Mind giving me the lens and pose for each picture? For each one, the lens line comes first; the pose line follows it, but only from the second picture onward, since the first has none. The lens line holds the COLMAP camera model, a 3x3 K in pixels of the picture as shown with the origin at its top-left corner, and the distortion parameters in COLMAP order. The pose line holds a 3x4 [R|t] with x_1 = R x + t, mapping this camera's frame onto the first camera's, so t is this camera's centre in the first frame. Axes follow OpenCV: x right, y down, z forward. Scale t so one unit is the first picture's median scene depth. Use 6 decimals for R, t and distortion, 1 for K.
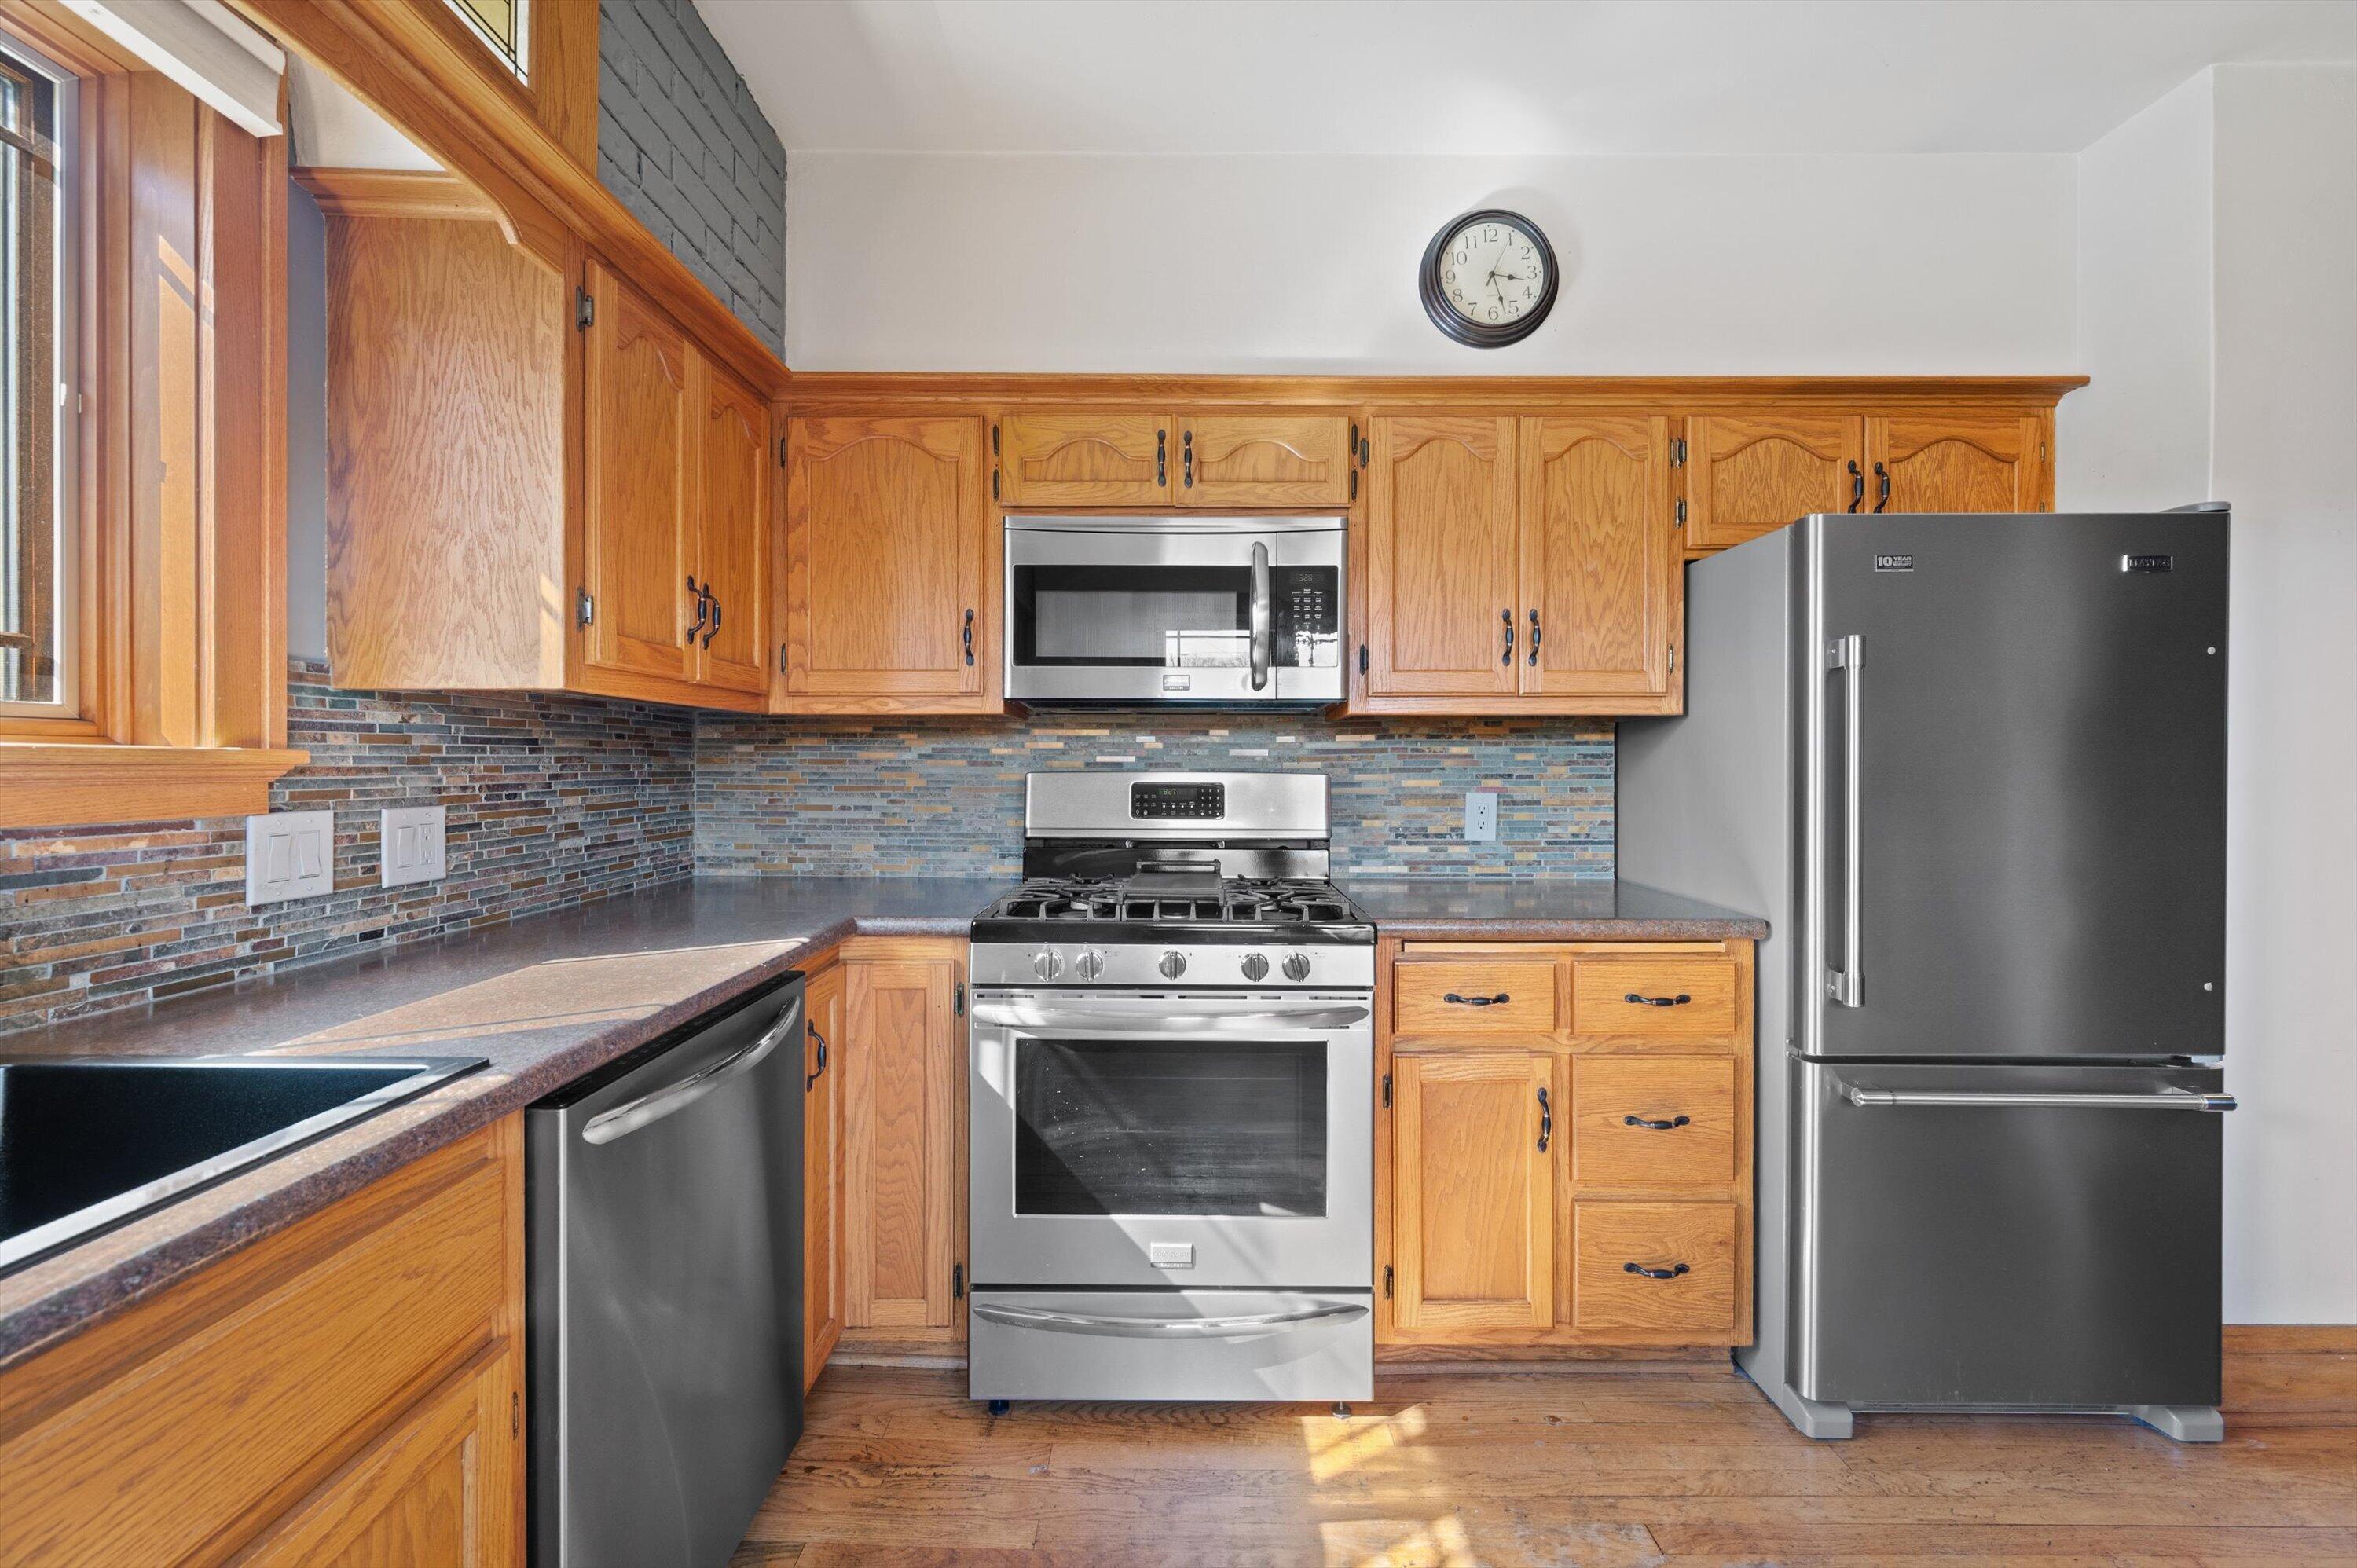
lens RADIAL K [[944.6, 0, 1180.2], [0, 944.6, 767.9], [0, 0, 1]] dist [0.000007, -0.000136]
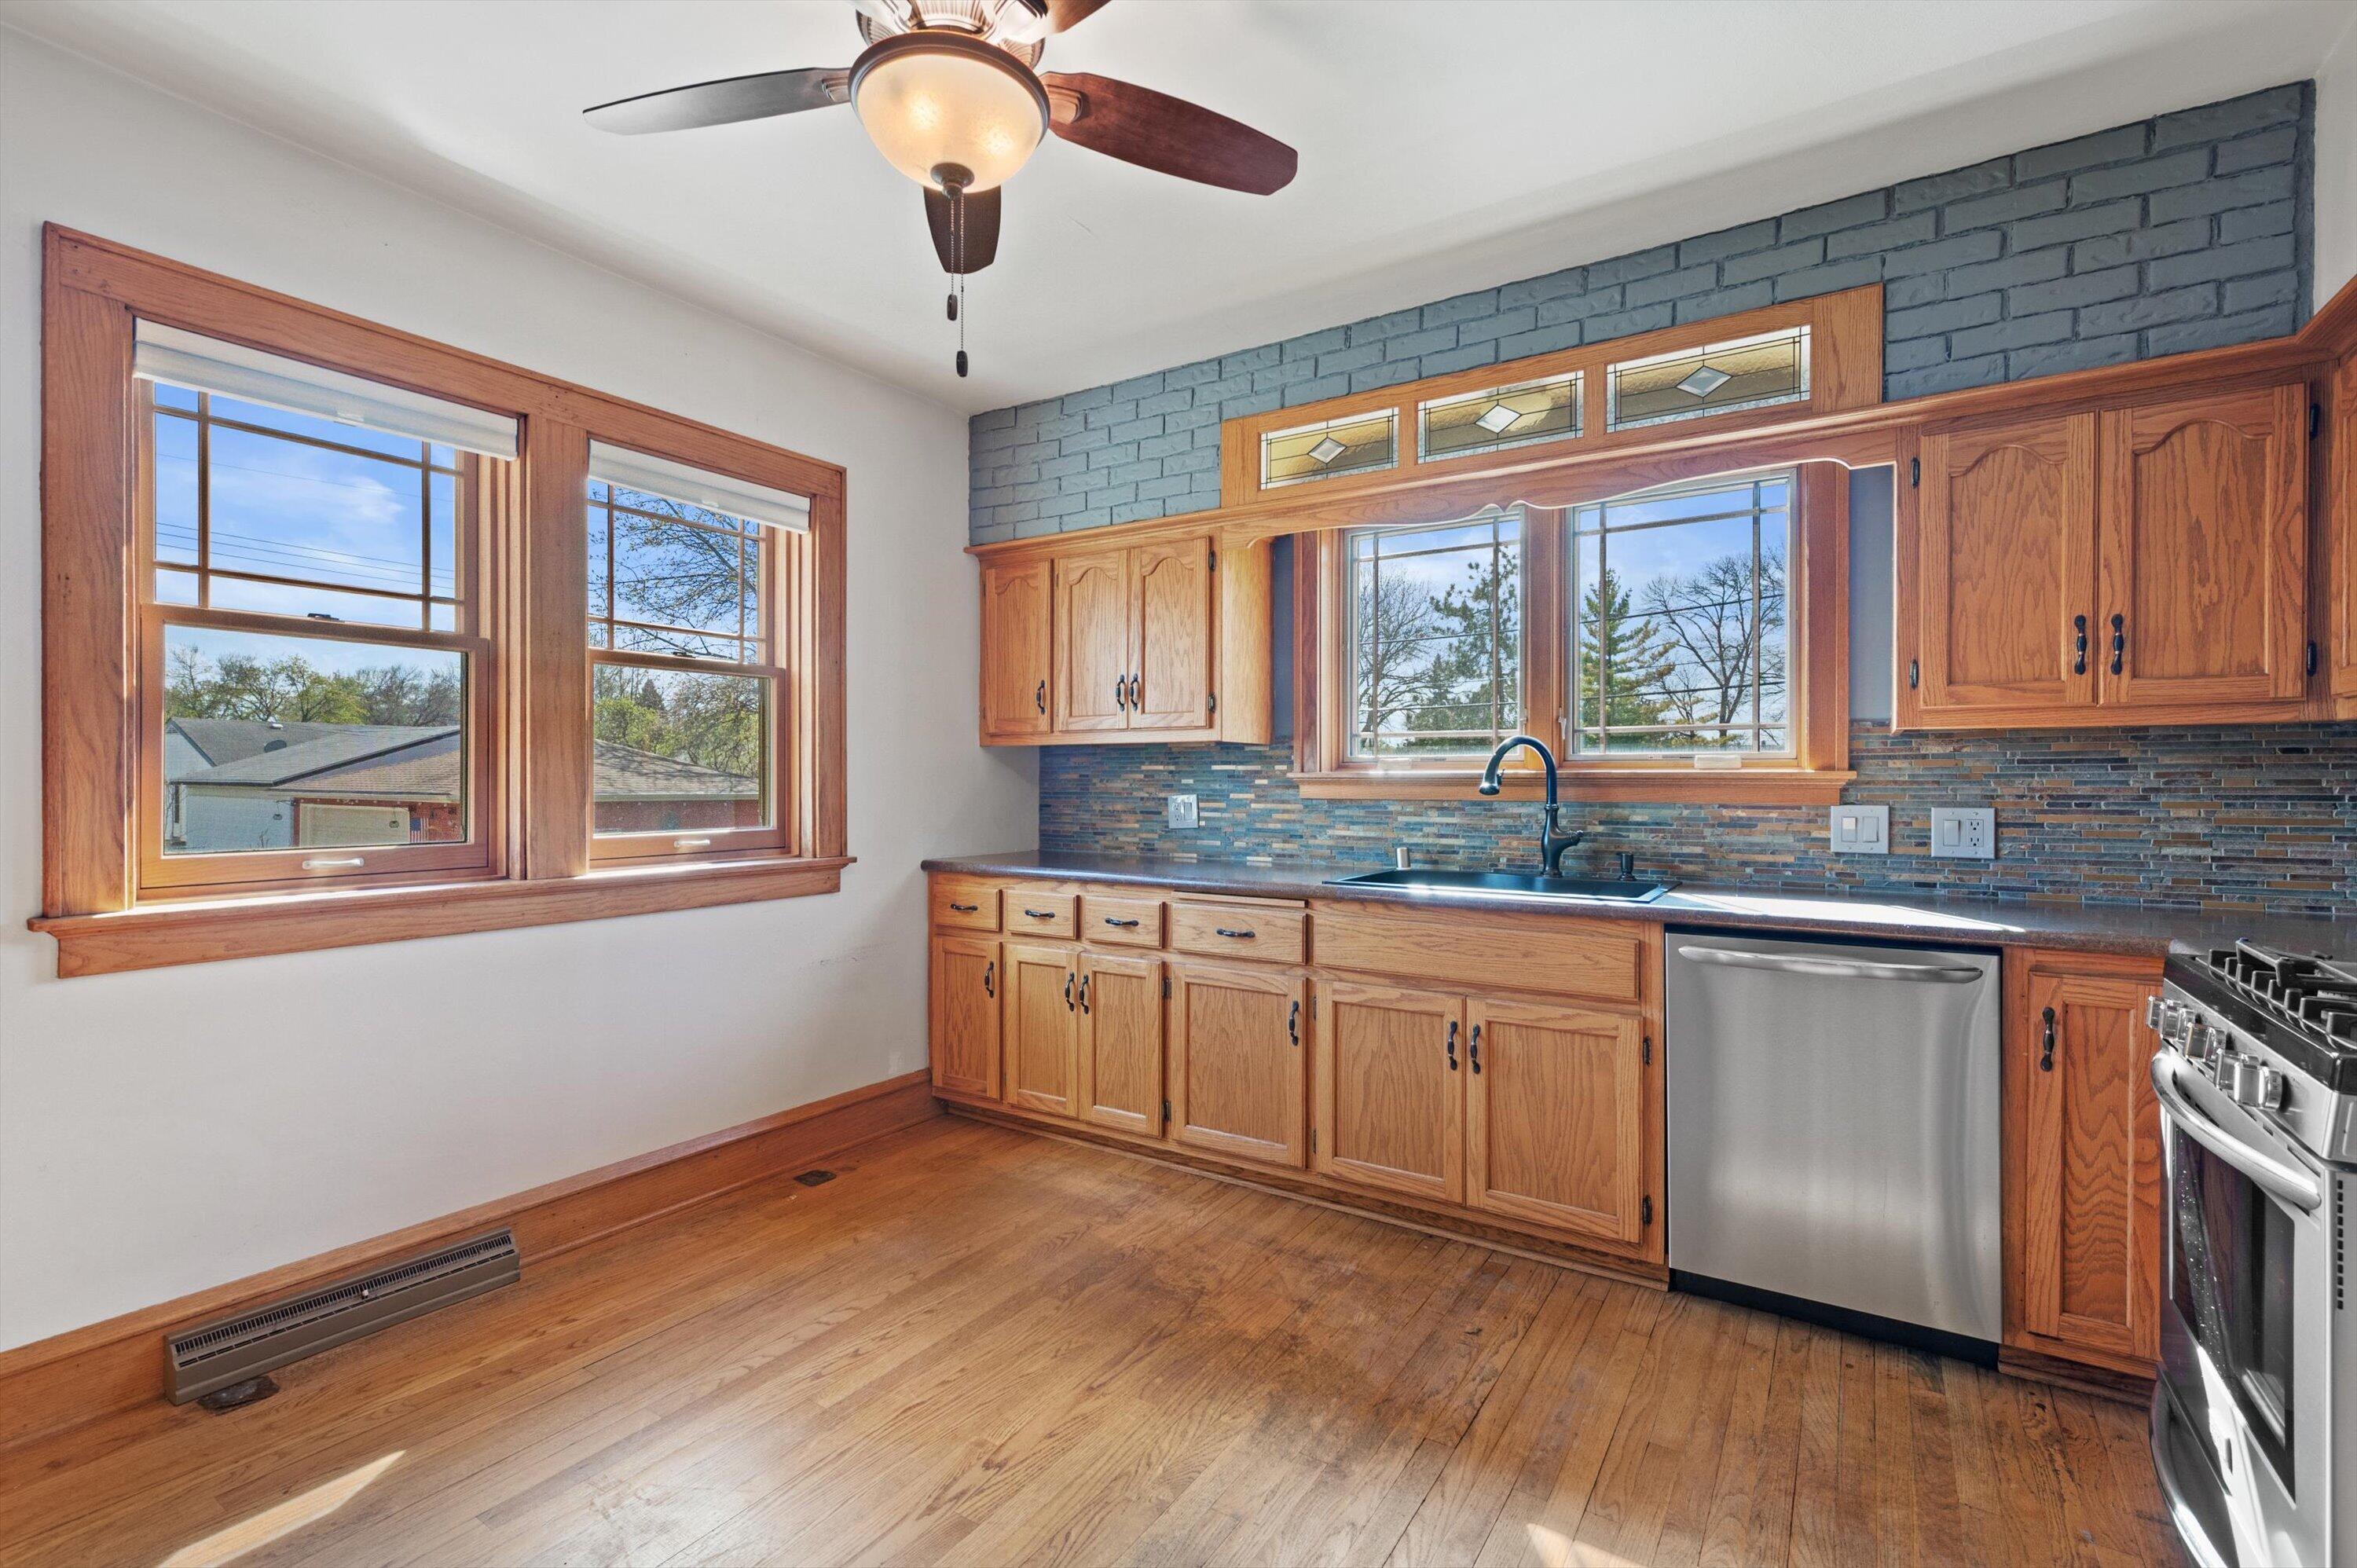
lens RADIAL K [[1056.1, 0, 1174.5], [0, 1056.1, 768.8], [0, 0, 1]] dist [0.002306, 0.000817]
pose [[-0.542672, -0.010274, -0.839882, 0.966163], [-0.006157, 0.999947, -0.008254, 0.001134], [0.839922, 0.000692, -0.542706, 0.642220]]
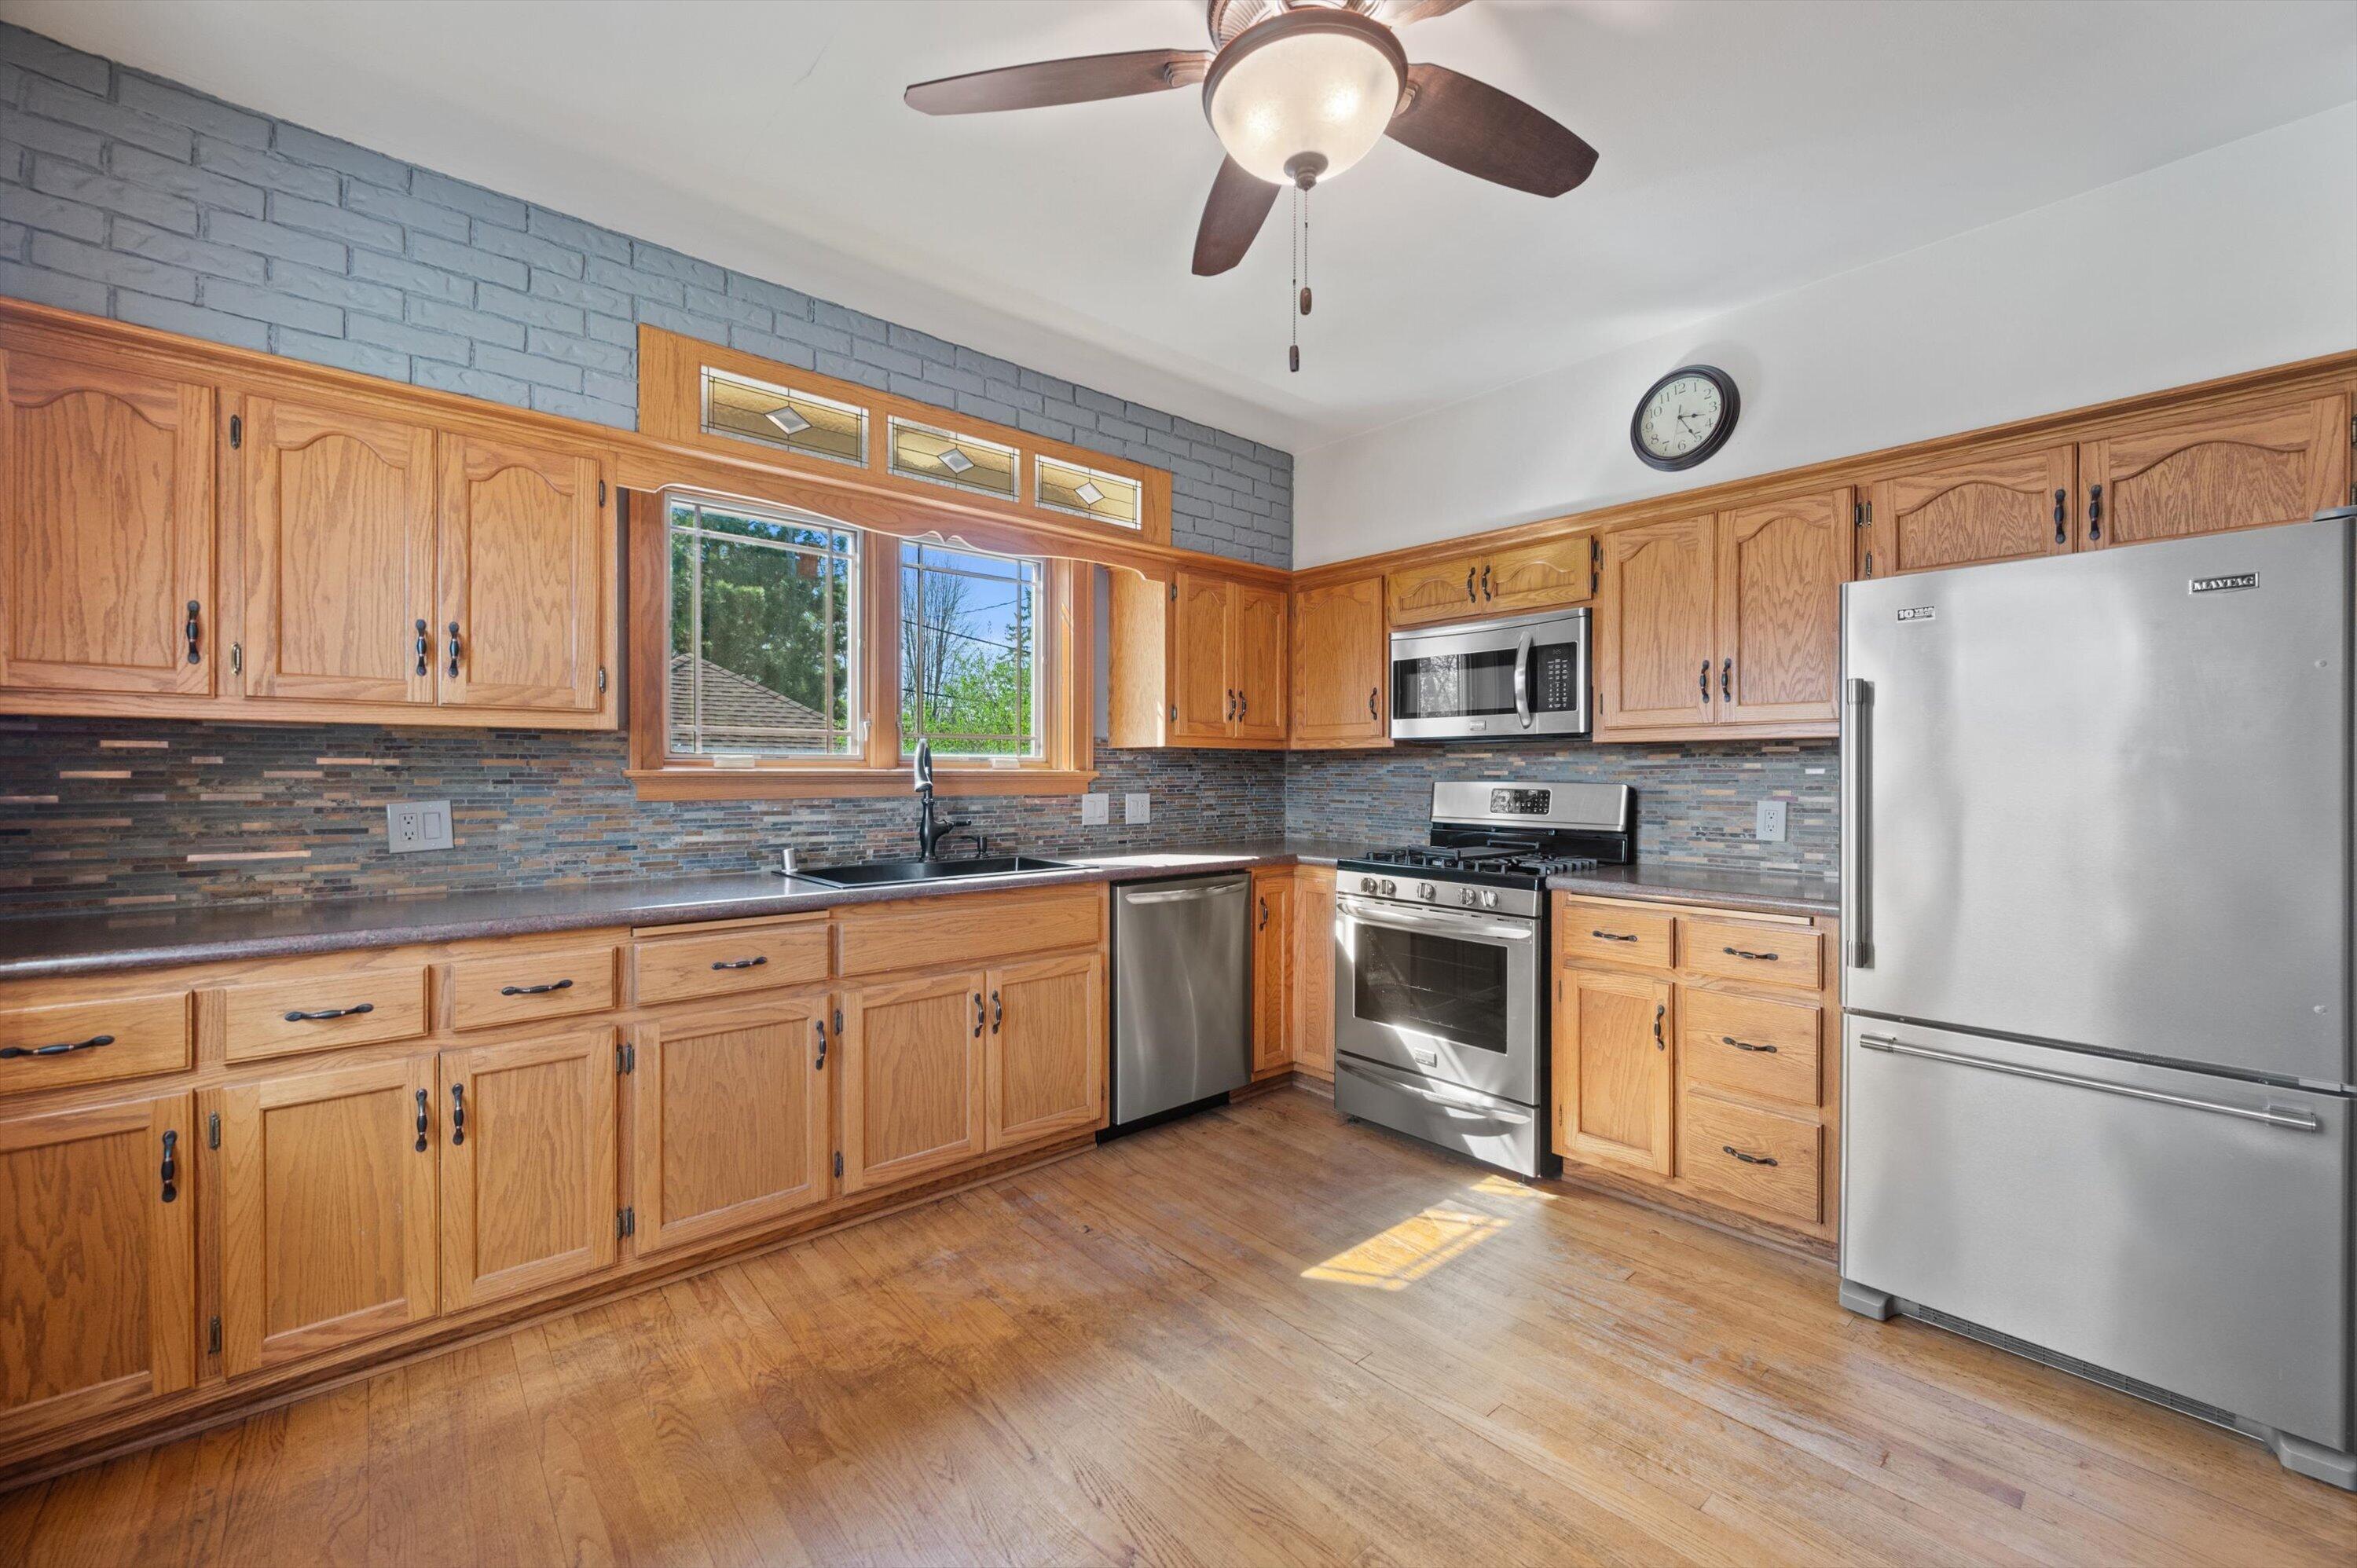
lens RADIAL K [[944.6, 0, 1180.2], [0, 944.6, 767.9], [0, 0, 1]] dist [0.000007, -0.000136]
pose [[0.661551, -0.004560, -0.749886, 0.850129], [-0.003734, 0.999949, -0.009375, -0.002051], [0.749891, 0.009002, 0.661500, -0.425963]]
